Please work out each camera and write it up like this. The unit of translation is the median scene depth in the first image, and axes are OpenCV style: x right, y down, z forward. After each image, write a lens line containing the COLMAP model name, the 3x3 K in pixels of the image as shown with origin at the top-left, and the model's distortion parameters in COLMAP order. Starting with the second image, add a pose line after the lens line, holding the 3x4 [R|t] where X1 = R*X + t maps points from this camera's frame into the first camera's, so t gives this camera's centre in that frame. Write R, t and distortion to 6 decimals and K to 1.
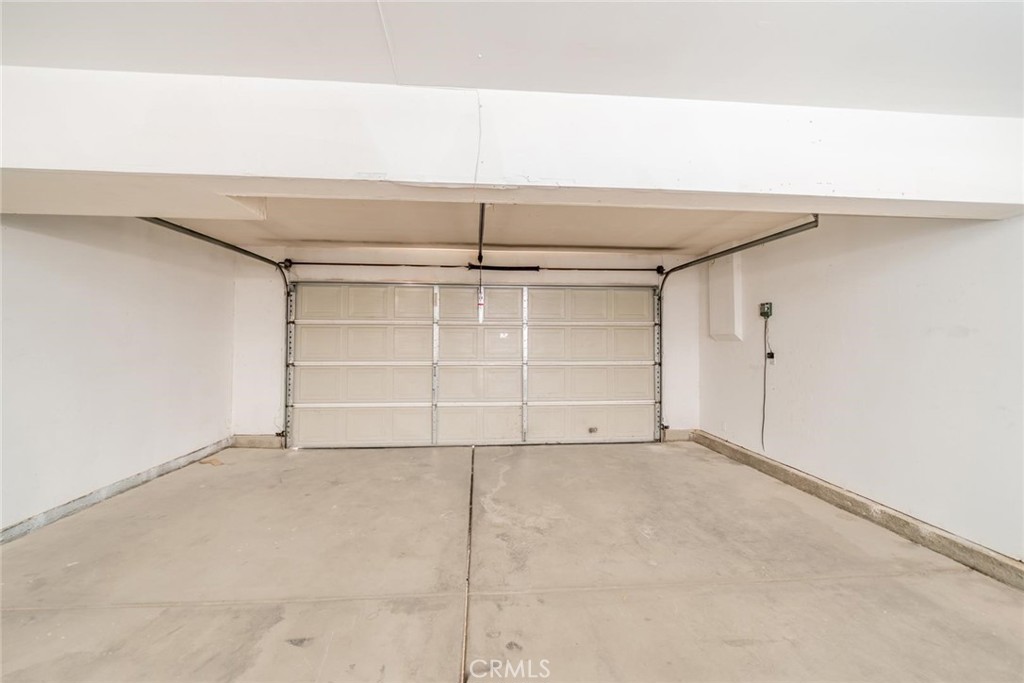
lens RADIAL K [[348.9, 0, 507.6], [0, 348.9, 338.8], [0, 0, 1]] dist [-0.000461, -0.000110]
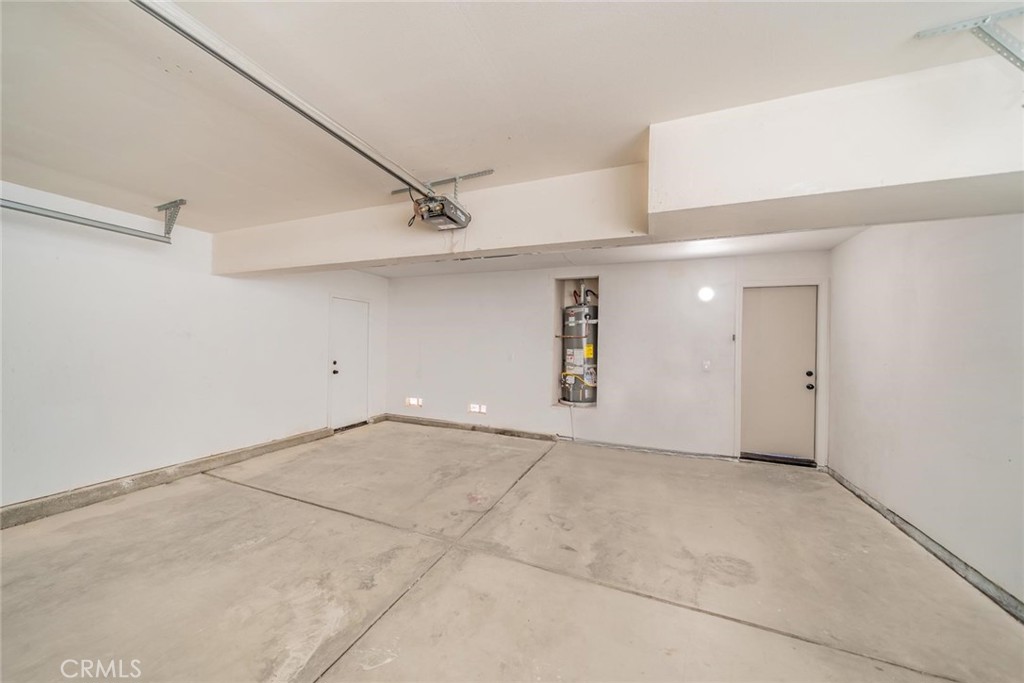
lens RADIAL K [[348.9, 0, 511.6], [0, 348.9, 341.6], [0, 0, 1]] dist [-0.000461, -0.000110]
pose [[-0.884705, -0.017638, 0.465817, -0.687173], [-0.021914, 0.999753, -0.003765, -0.005192], [-0.465636, -0.013539, -0.884873, 1.585199]]
